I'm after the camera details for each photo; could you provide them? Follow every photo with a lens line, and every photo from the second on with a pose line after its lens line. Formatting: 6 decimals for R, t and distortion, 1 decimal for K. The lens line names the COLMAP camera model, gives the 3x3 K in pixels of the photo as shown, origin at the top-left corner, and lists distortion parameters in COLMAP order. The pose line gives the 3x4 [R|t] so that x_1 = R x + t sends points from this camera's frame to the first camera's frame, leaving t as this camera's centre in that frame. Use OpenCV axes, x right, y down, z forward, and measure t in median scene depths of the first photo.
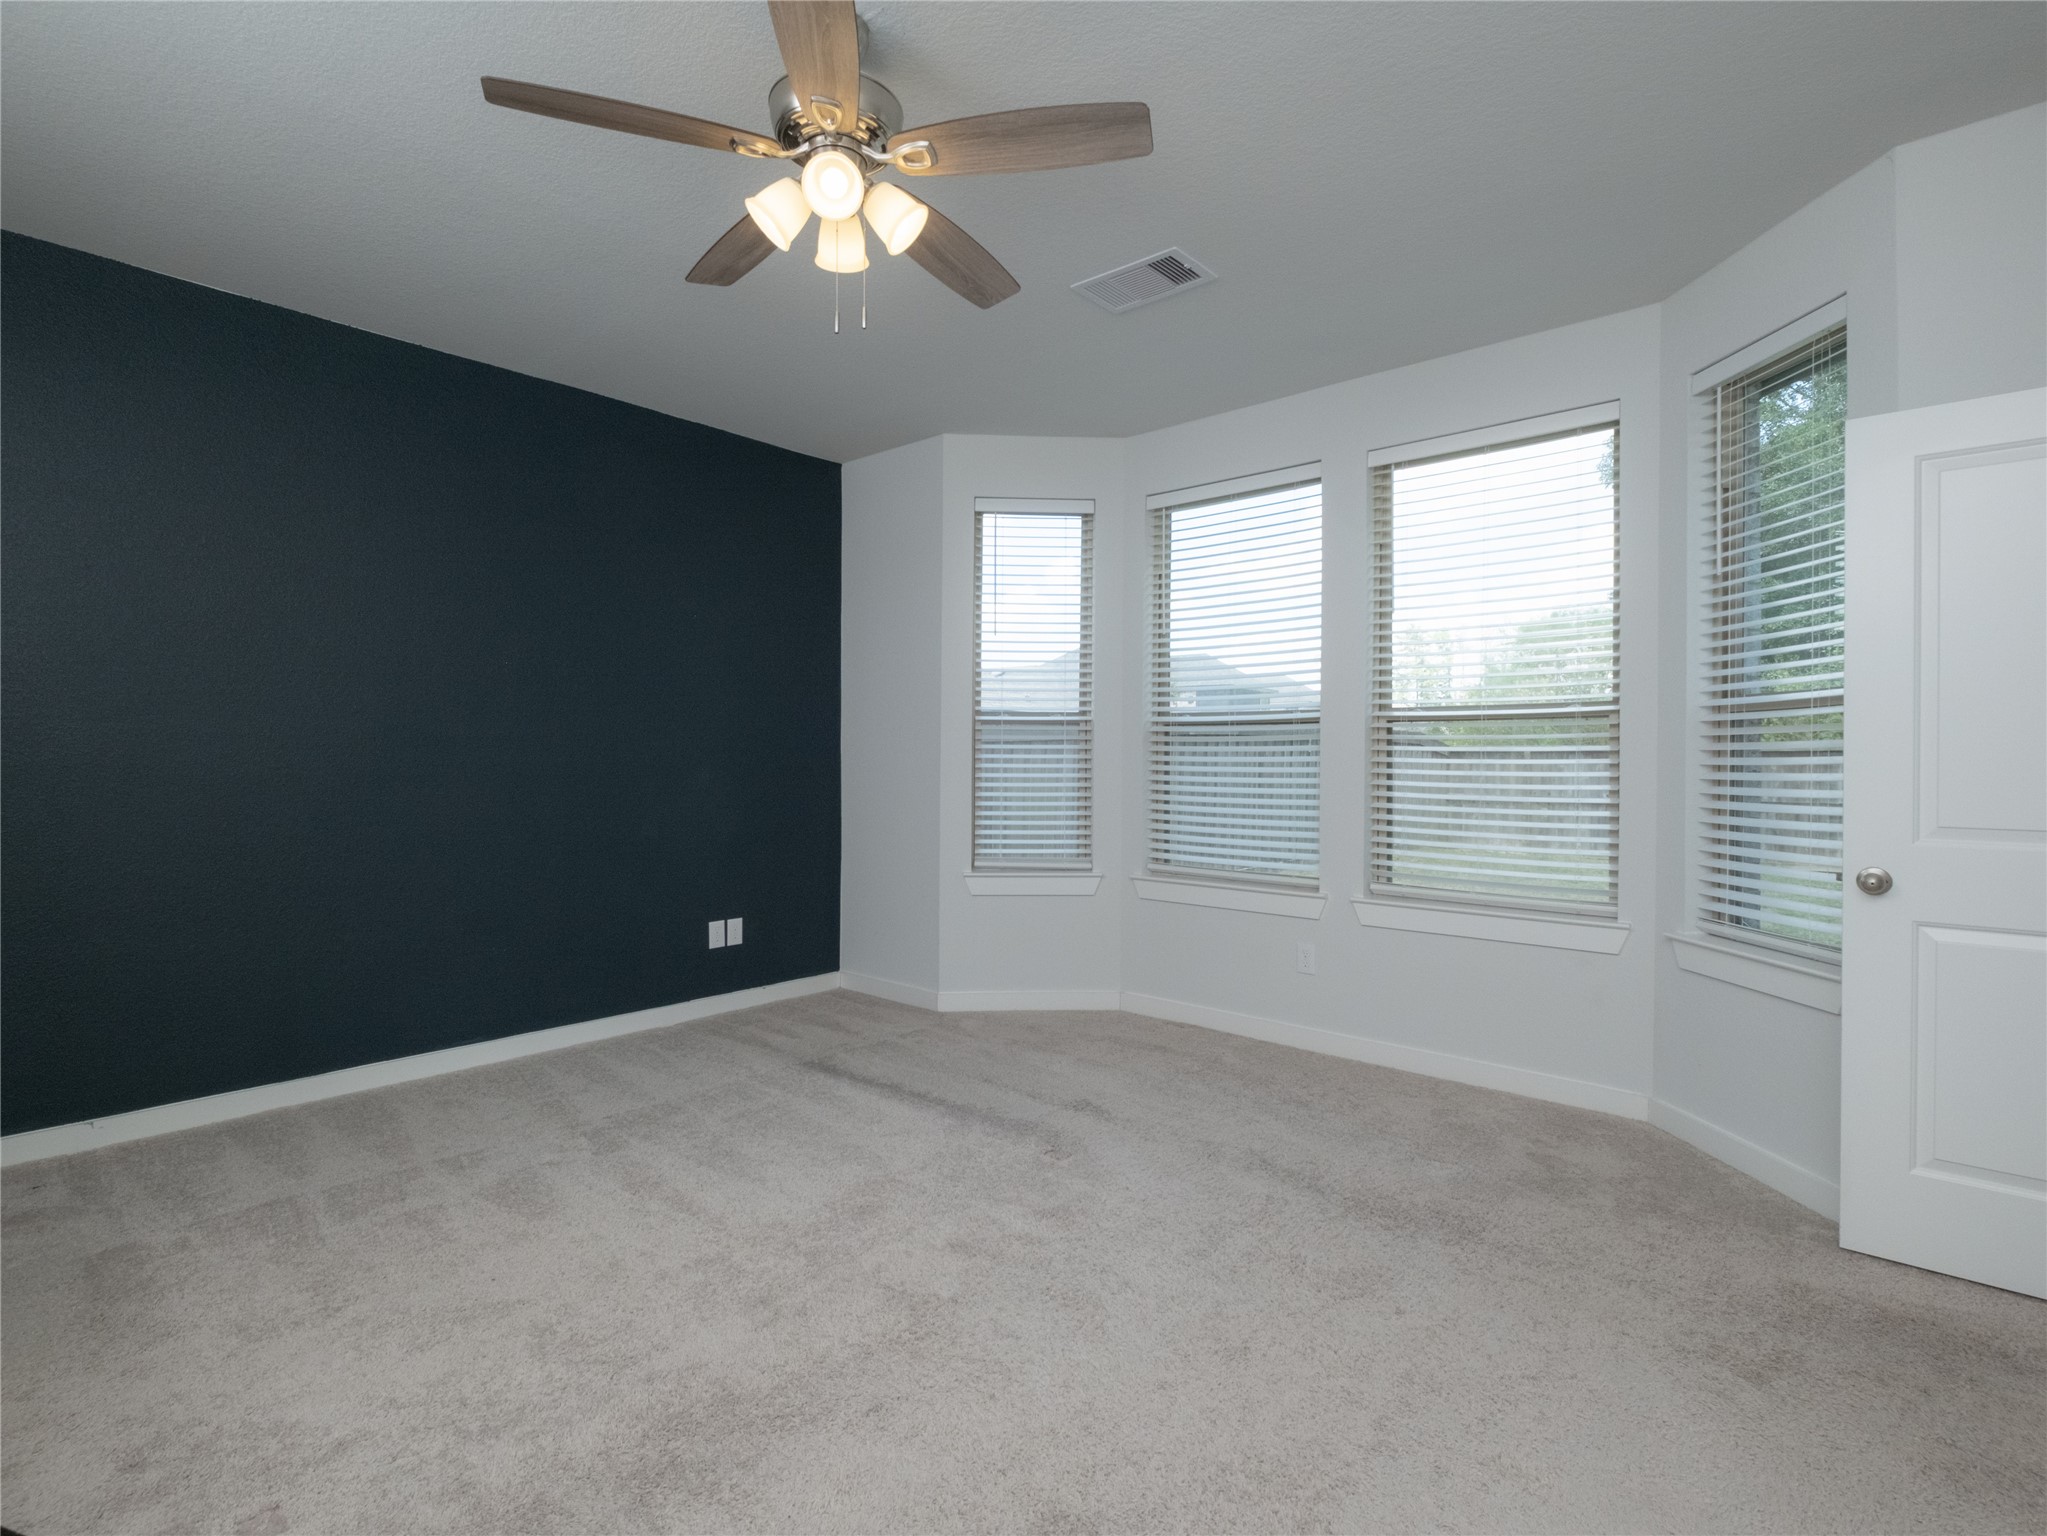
lens RADIAL K [[1004.1, 0, 1023.5], [0, 1004.1, 768.0], [0, 0, 1]] dist [-0.003668, -0.001898]
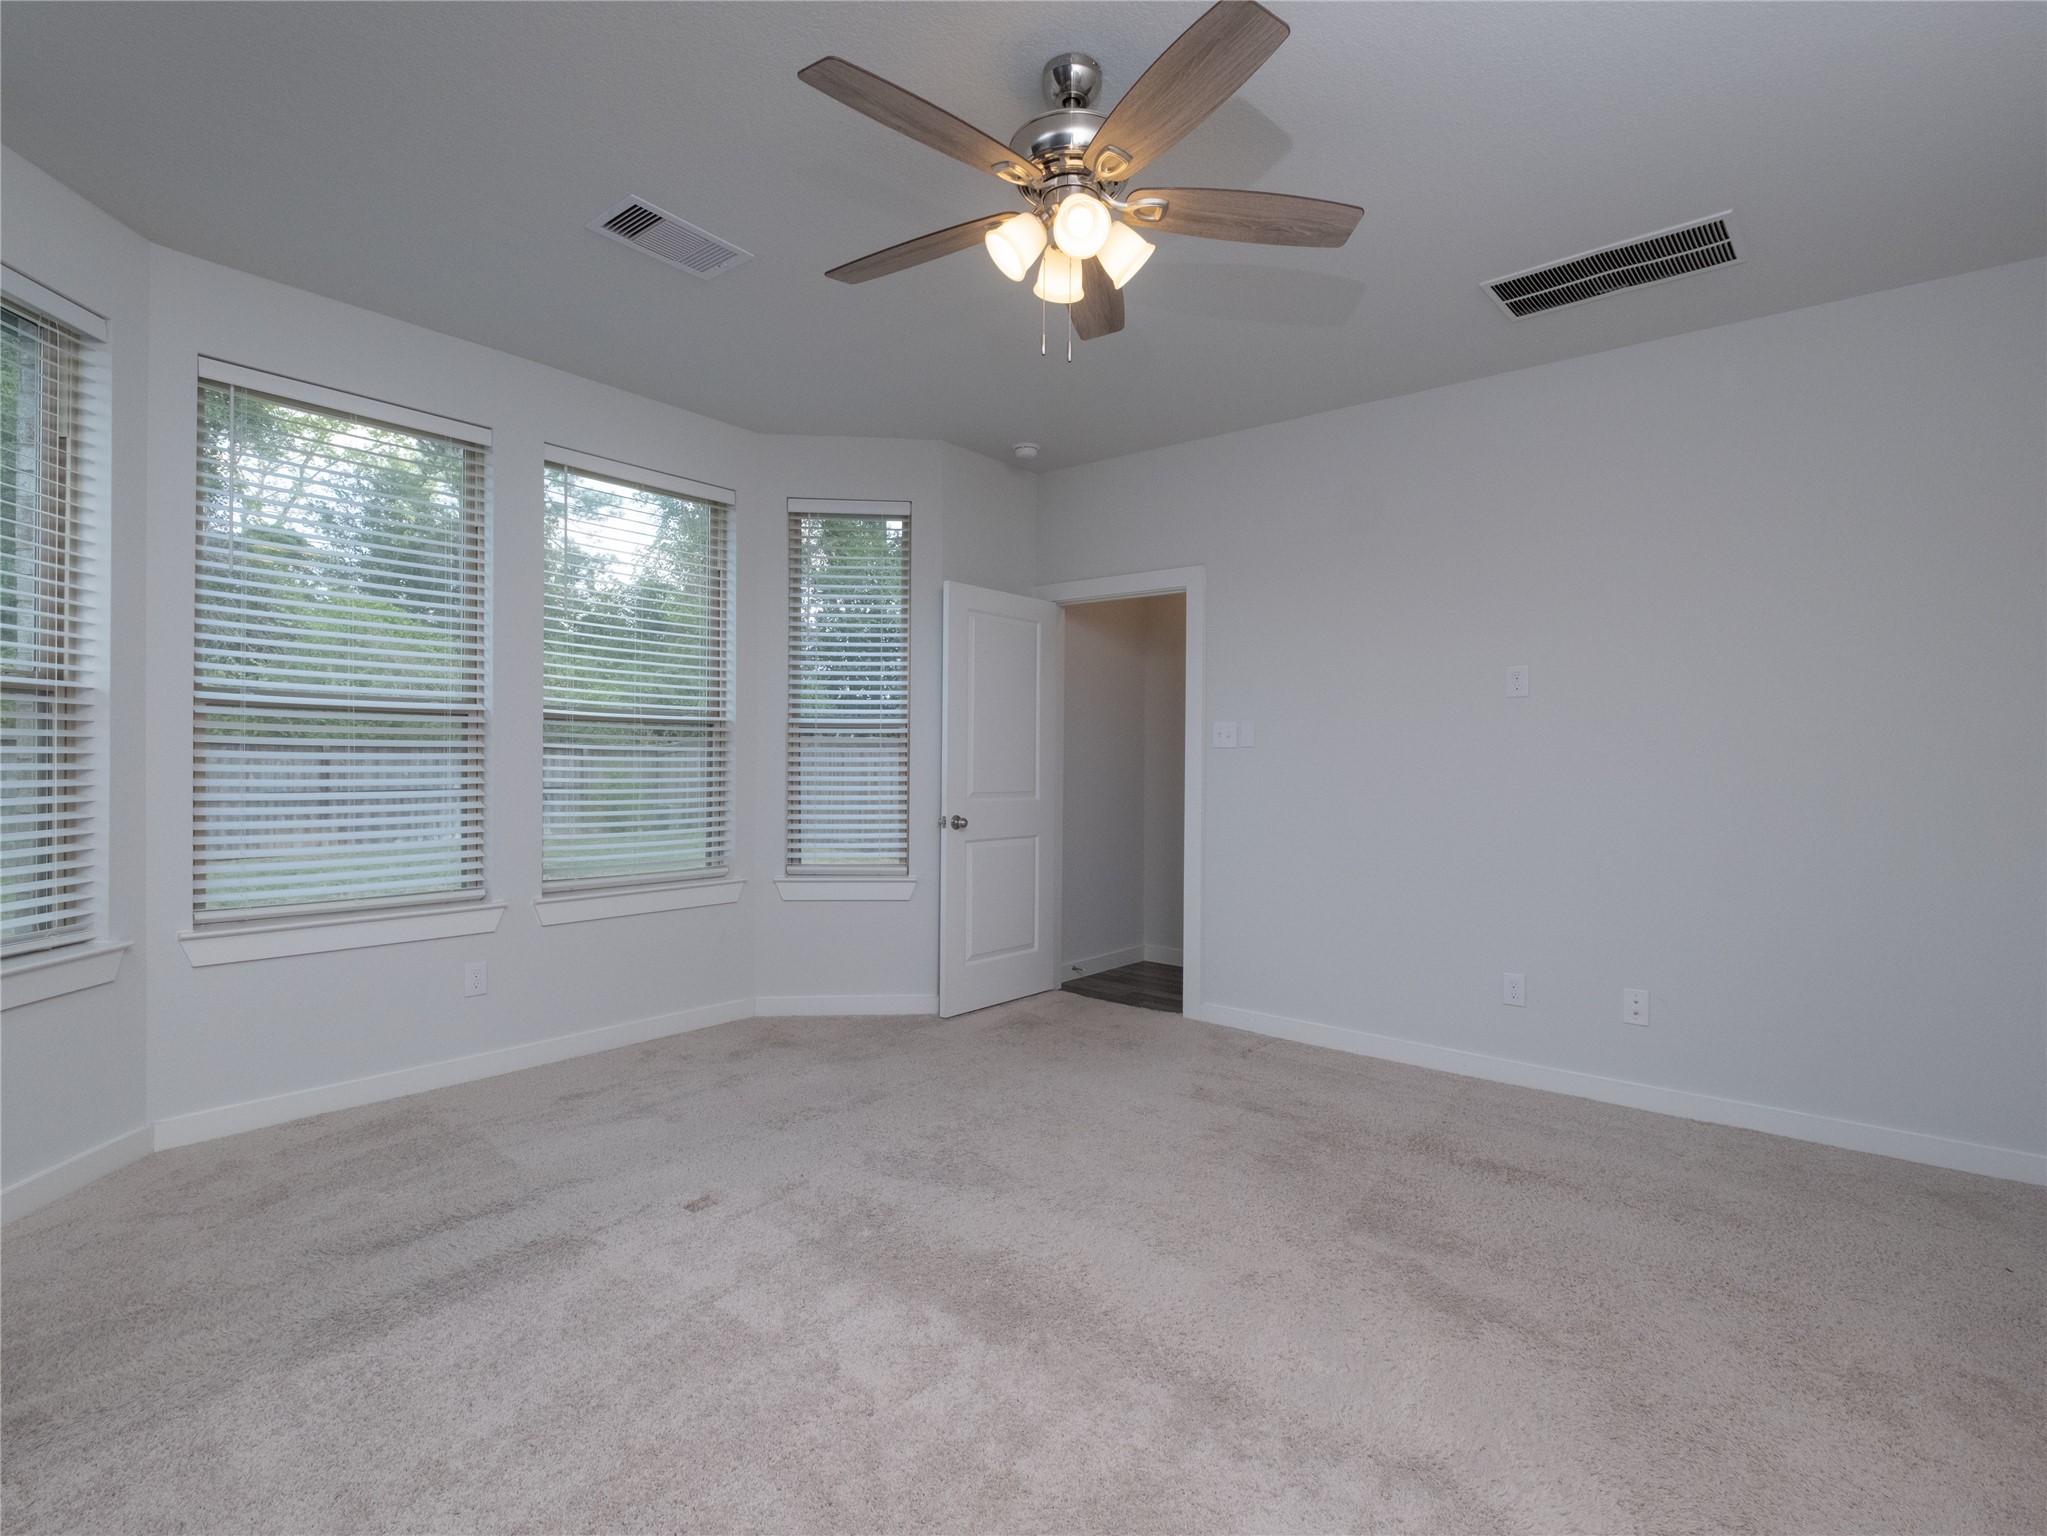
lens RADIAL K [[1004.1, 0, 1023.5], [0, 1004.1, 768.0], [0, 0, 1]] dist [-0.003668, -0.001898]
pose [[-0.044888, -0.012241, 0.998917, -0.780379], [-0.000549, 0.999925, 0.012229, -0.010997], [-0.998992, 0.000000, -0.044891, 0.687752]]
